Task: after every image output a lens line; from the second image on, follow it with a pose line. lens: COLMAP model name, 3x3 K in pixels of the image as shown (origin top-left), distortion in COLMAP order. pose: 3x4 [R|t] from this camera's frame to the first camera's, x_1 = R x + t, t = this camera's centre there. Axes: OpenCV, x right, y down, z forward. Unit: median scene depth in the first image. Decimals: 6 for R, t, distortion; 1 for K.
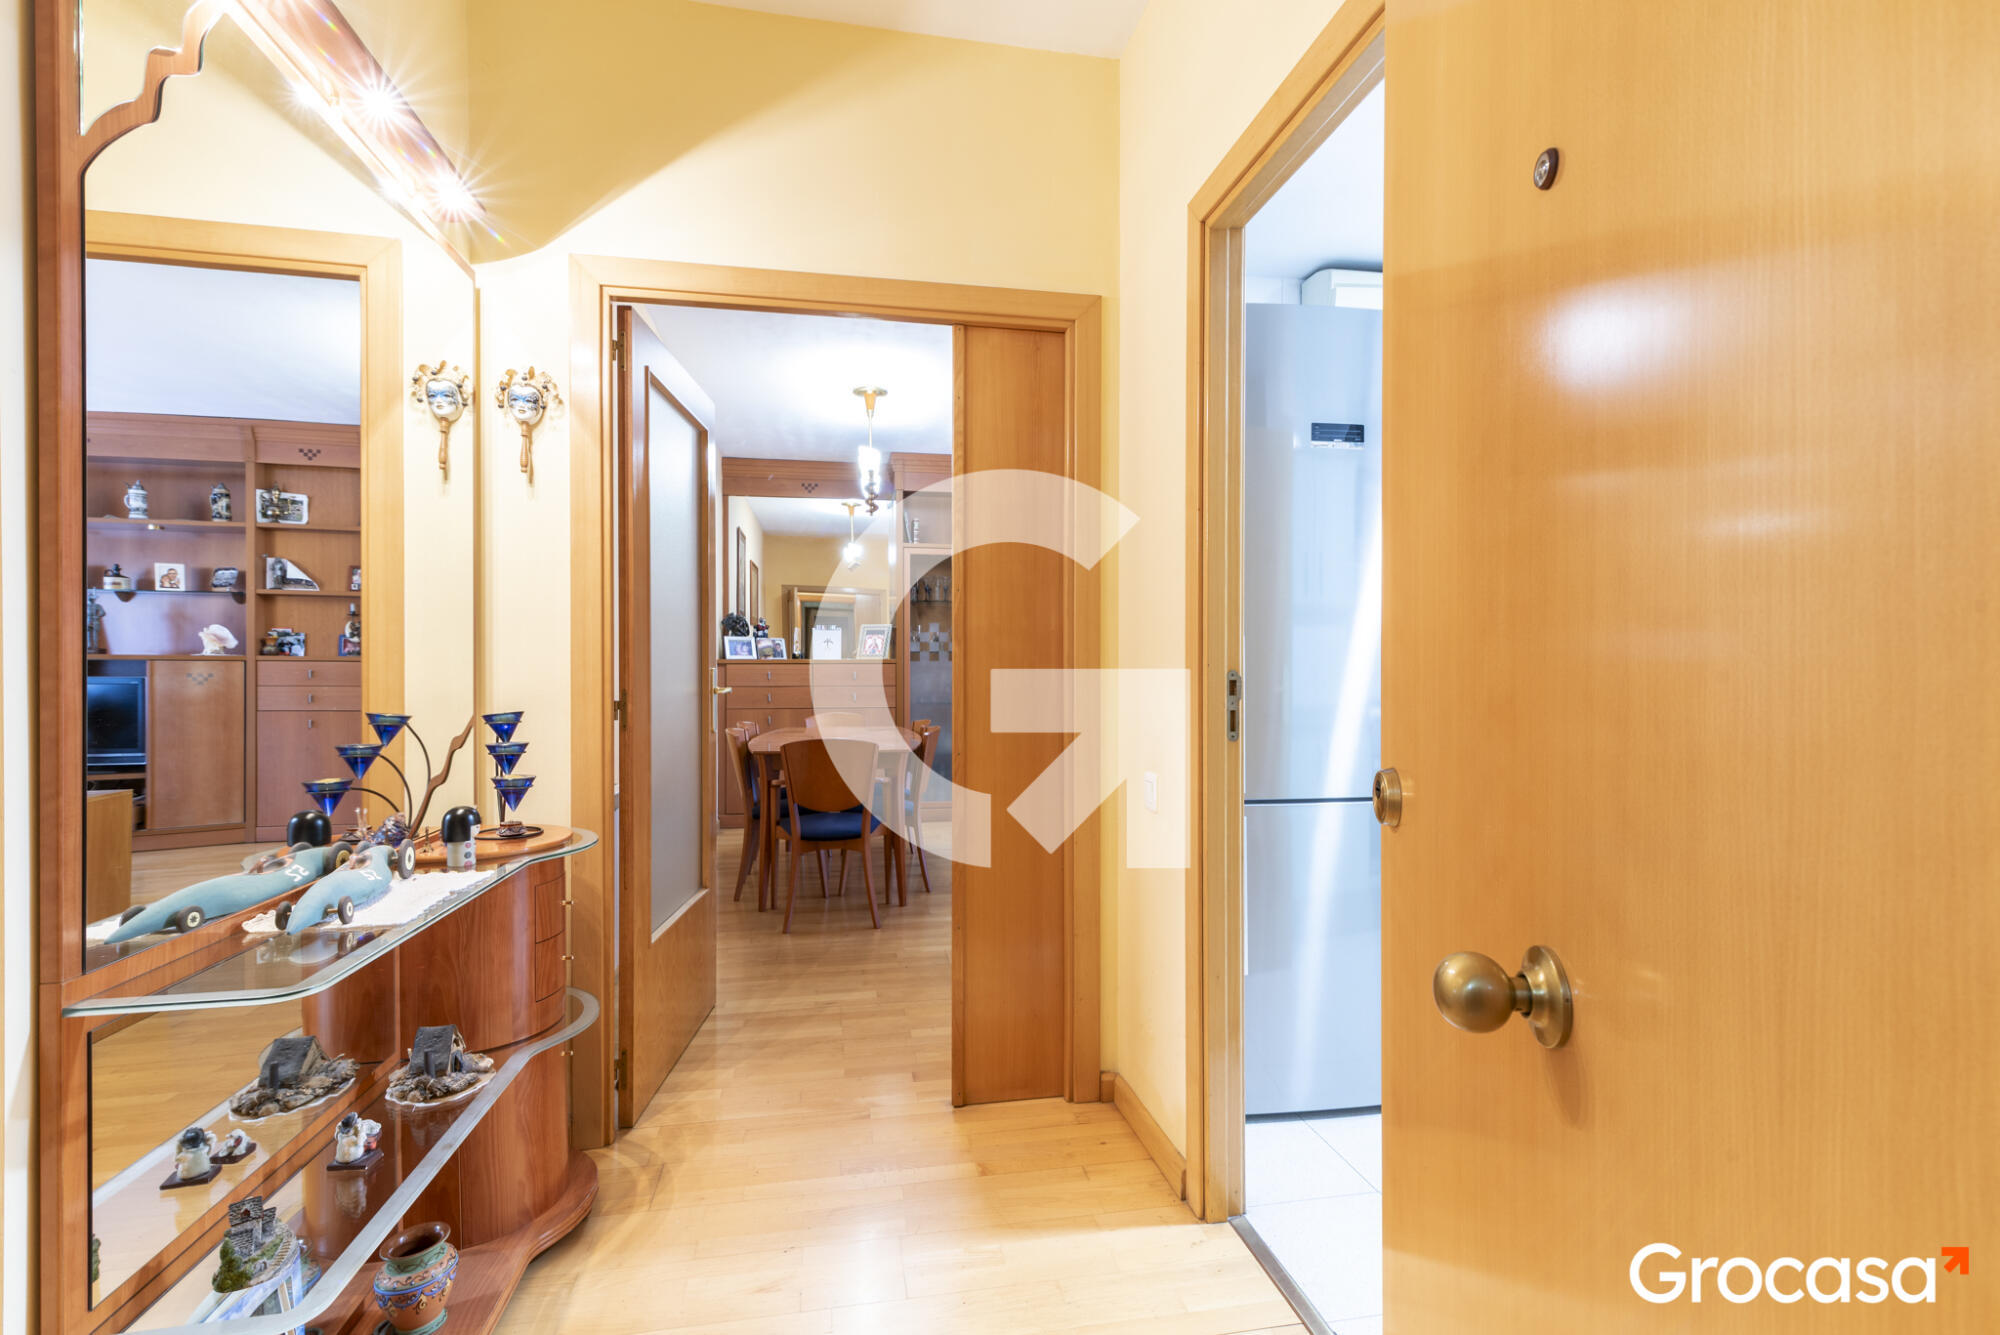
lens RADIAL K [[907.8, 0, 1000.3], [0, 907.8, 667.5], [0, 0, 1]] dist [0.004044, 0.000605]
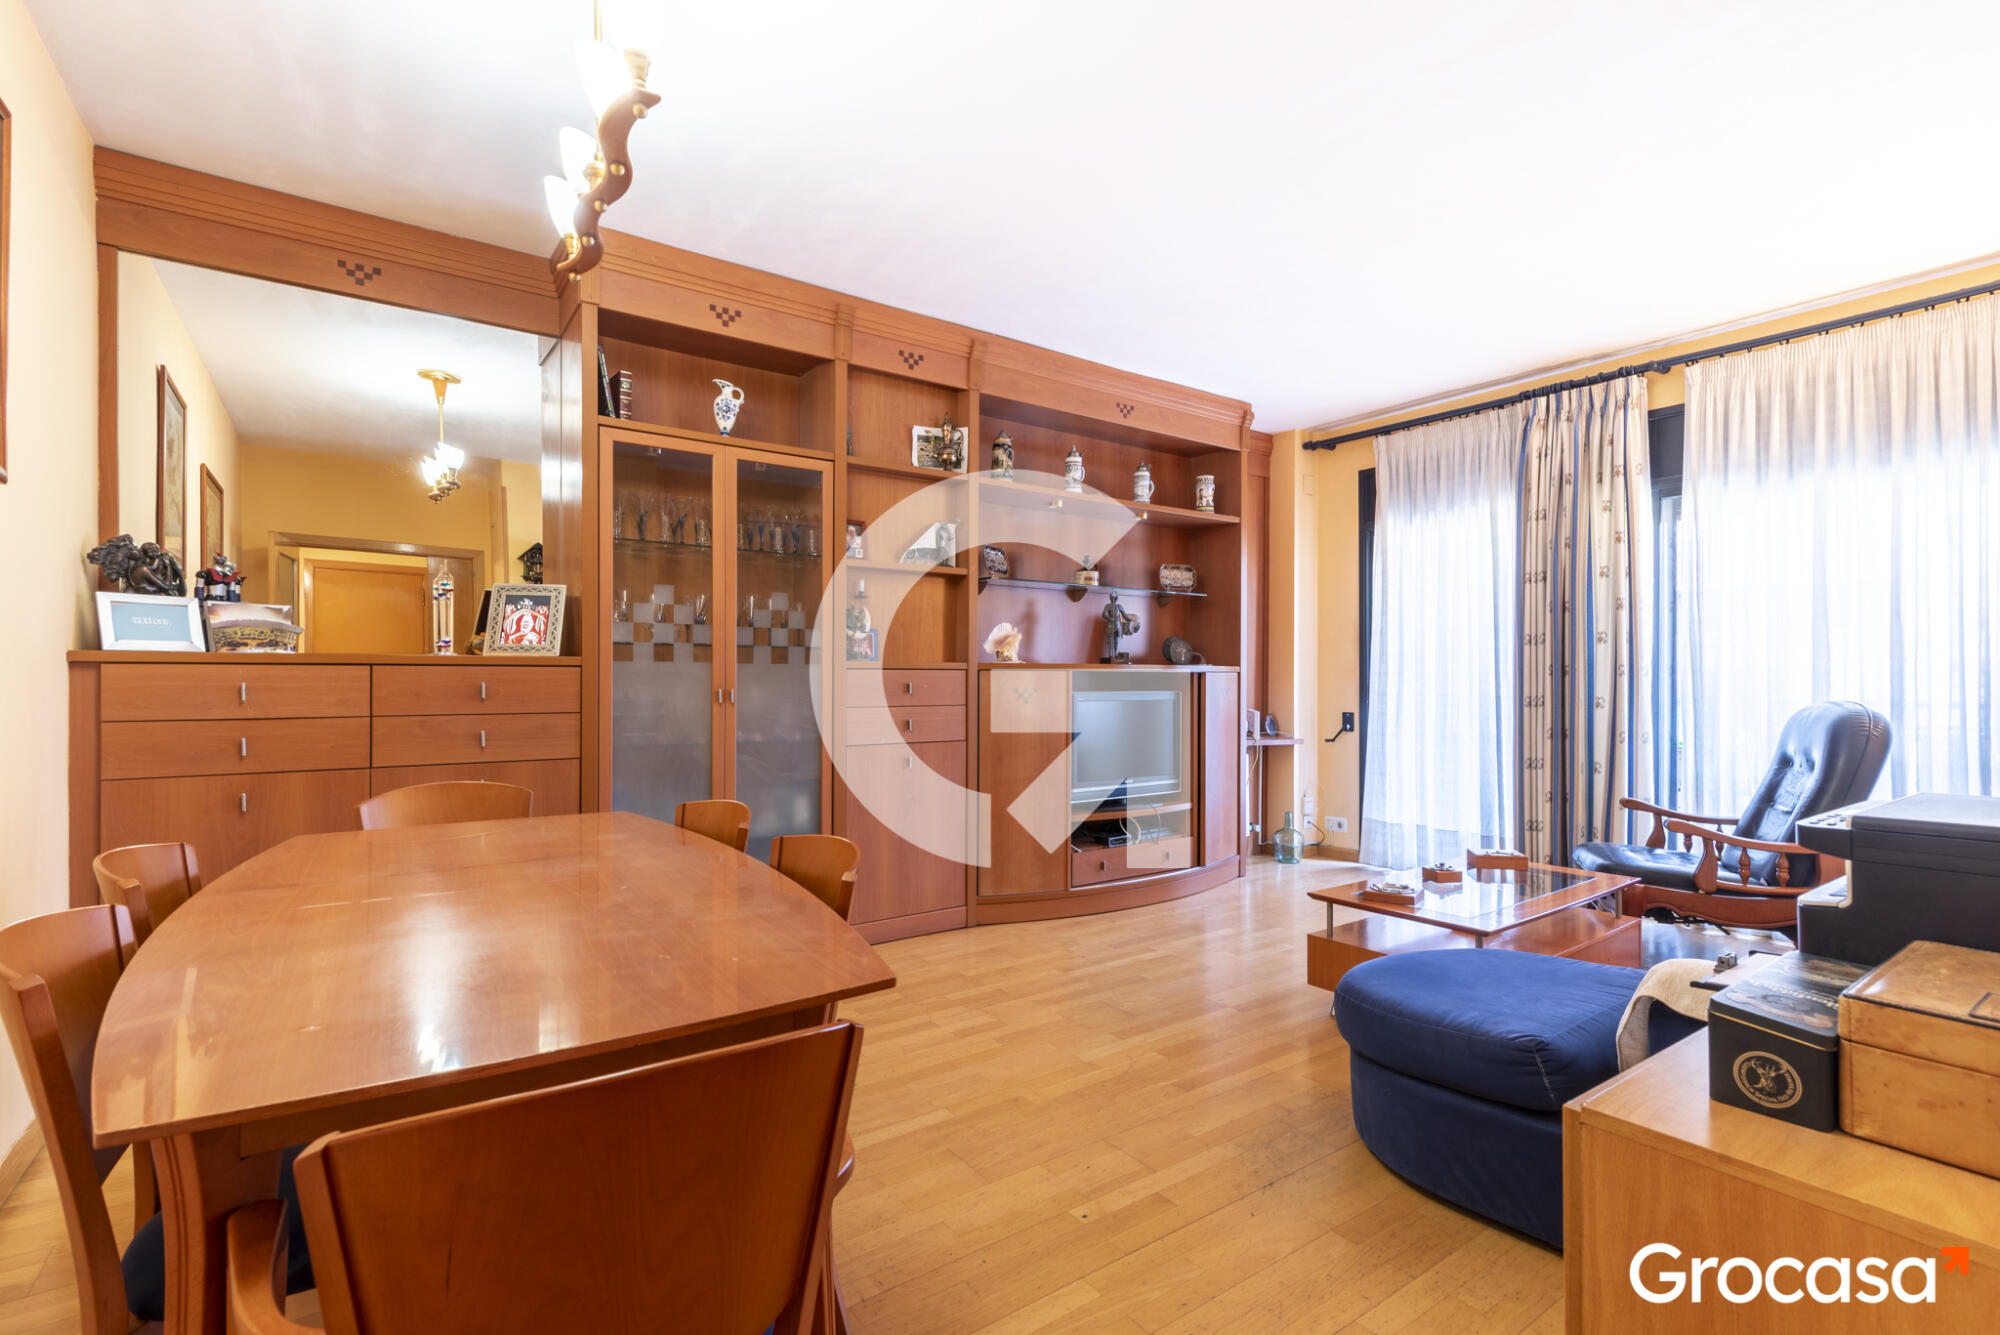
lens RADIAL K [[907.8, 0, 1009.1], [0, 907.8, 681.7], [0, 0, 1]] dist [0.004044, 0.000605]
pose [[0.902489, -0.001114, 0.430712, -0.117023], [0.000401, 0.999998, 0.001747, 0.003407], [-0.430713, -0.001404, 0.902488, 0.466162]]
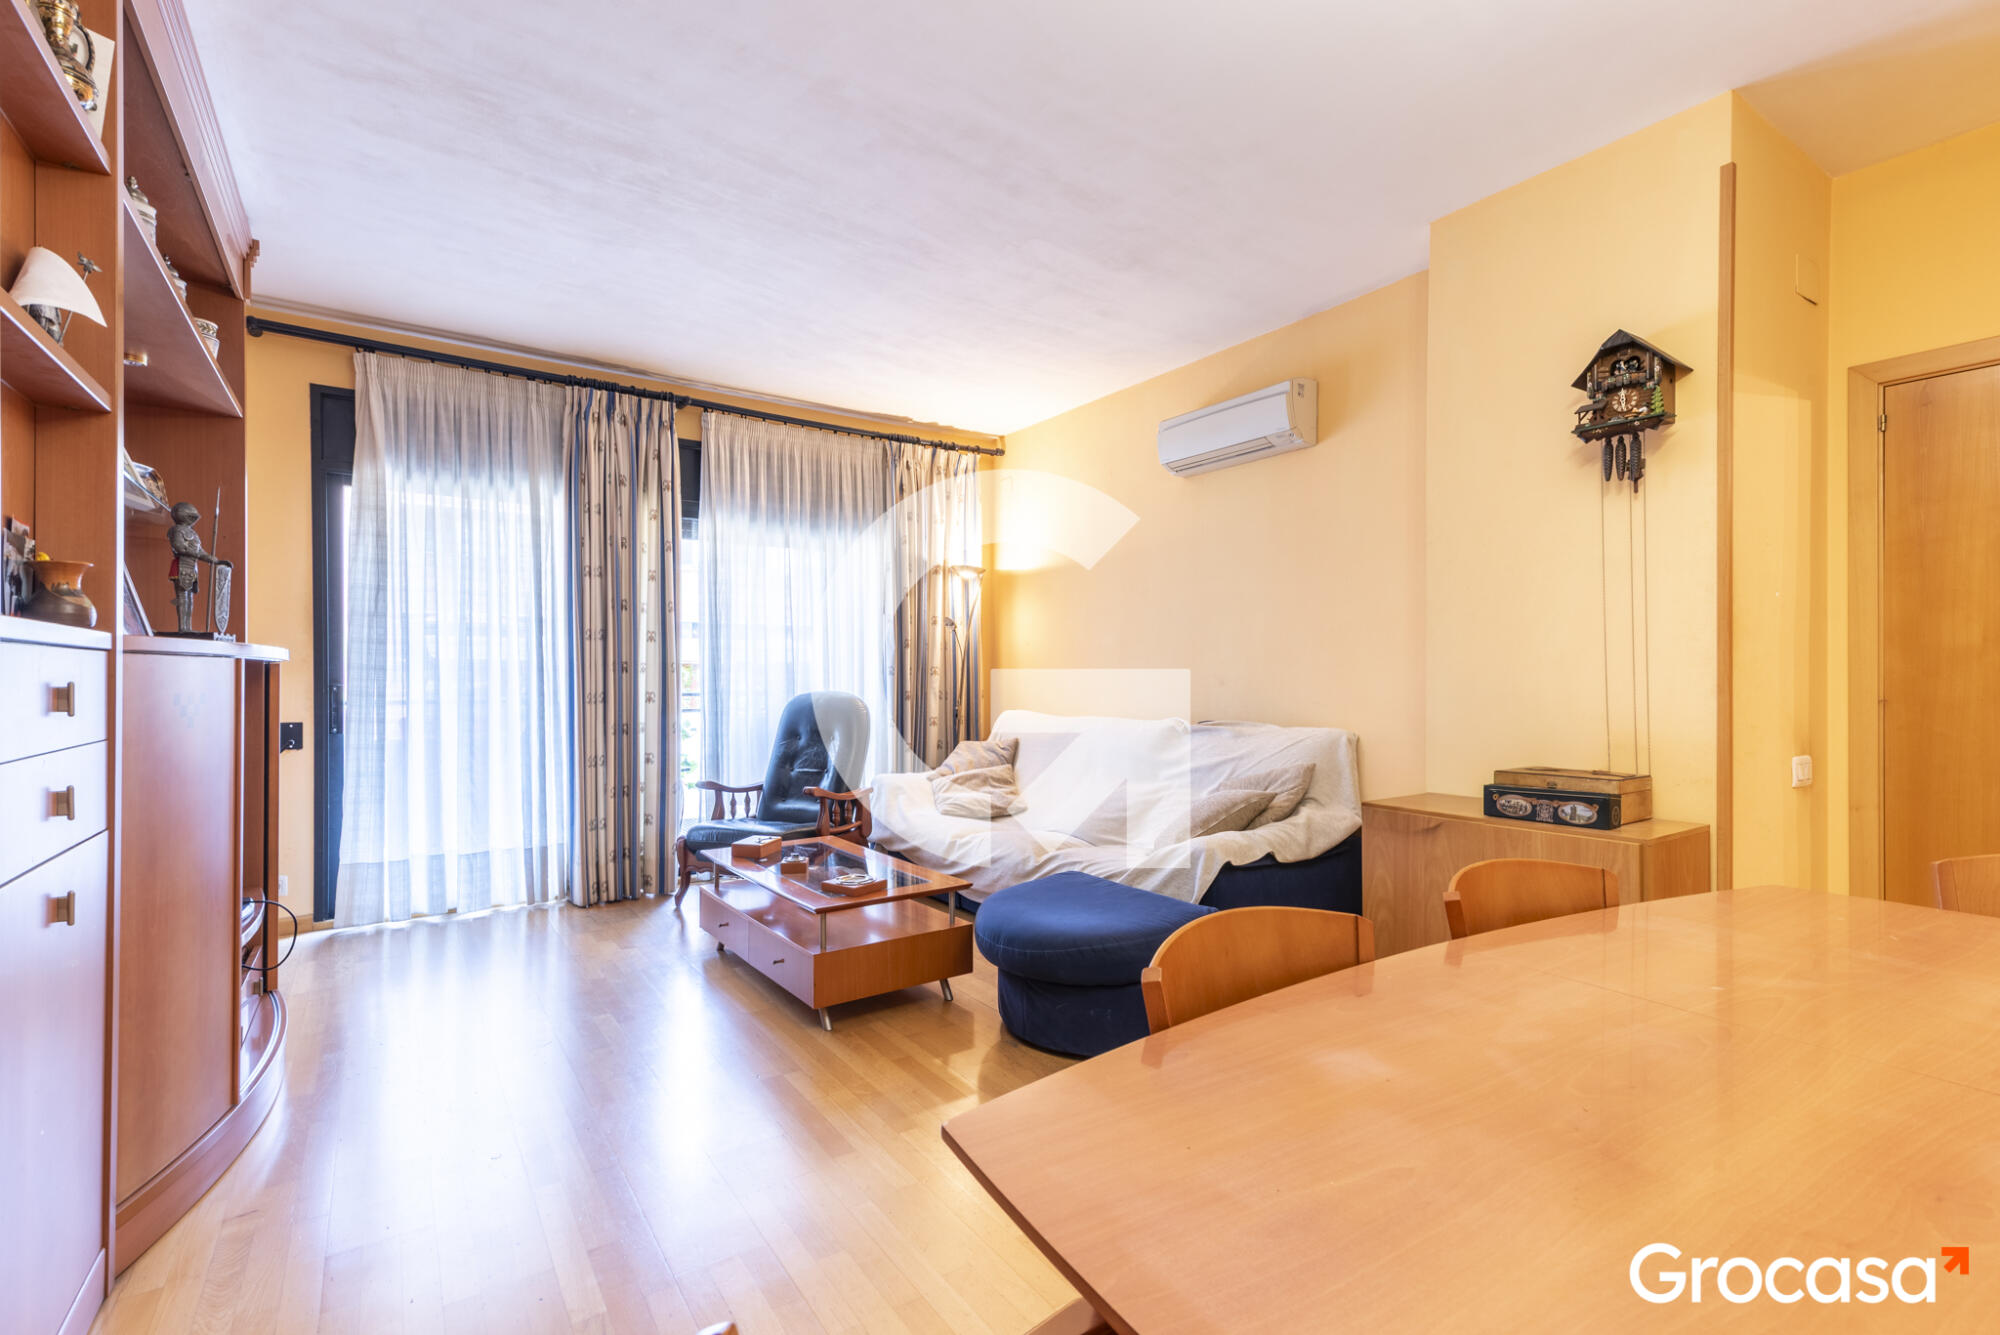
lens RADIAL K [[907.8, 0, 1007.3], [0, 907.8, 675.1], [0, 0, 1]] dist [0.004044, 0.000605]
pose [[-0.411252, -0.002307, 0.911519, -0.219316], [-0.001813, 0.999997, 0.001712, 0.000326], [-0.911520, -0.000948, -0.411255, 1.003358]]
